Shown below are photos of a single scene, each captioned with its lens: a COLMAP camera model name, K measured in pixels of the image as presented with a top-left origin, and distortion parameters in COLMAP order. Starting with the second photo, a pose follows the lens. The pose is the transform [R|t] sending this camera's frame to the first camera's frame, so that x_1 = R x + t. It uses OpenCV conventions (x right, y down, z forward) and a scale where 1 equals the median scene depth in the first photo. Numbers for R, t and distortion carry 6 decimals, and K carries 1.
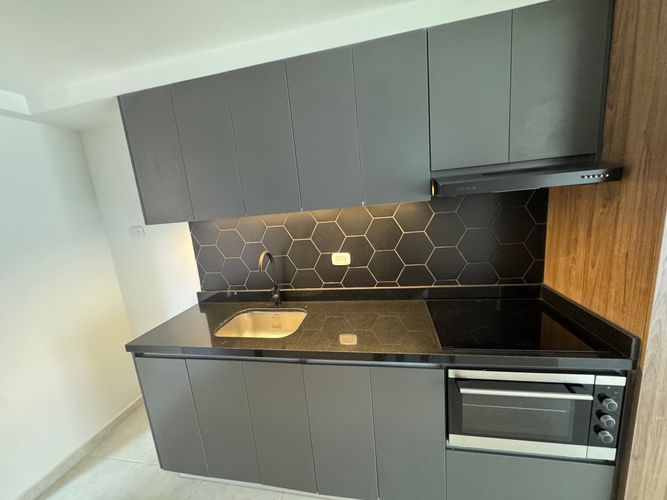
lens RADIAL K [[267.0, 0, 332.6], [0, 267.0, 249.0], [0, 0, 1]] dist [-0.001536, 0.001017]
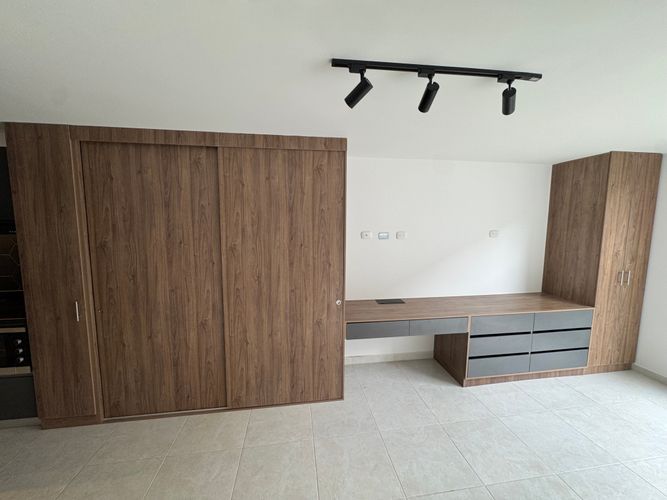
lens RADIAL K [[267.0, 0, 333.3], [0, 267.0, 246.5], [0, 0, 1]] dist [-0.001536, 0.001017]
pose [[0.937509, 0.061495, 0.342484, 2.562009], [-0.025817, 0.993840, -0.107778, 0.019688], [-0.347002, 0.092201, 0.933321, -1.795388]]
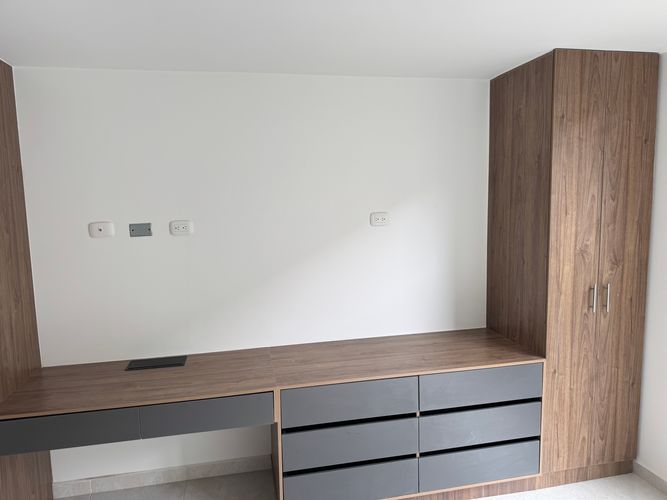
lens RADIAL K [[479.6, 0, 332.0], [0, 479.6, 248.5], [0, 0, 1]] dist [0.012481, -0.011930]
pose [[0.918515, 0.026211, 0.394516, 3.924077], [0.012742, 0.995320, -0.095794, -0.062084], [-0.395180, 0.093015, 0.913882, -2.007410]]
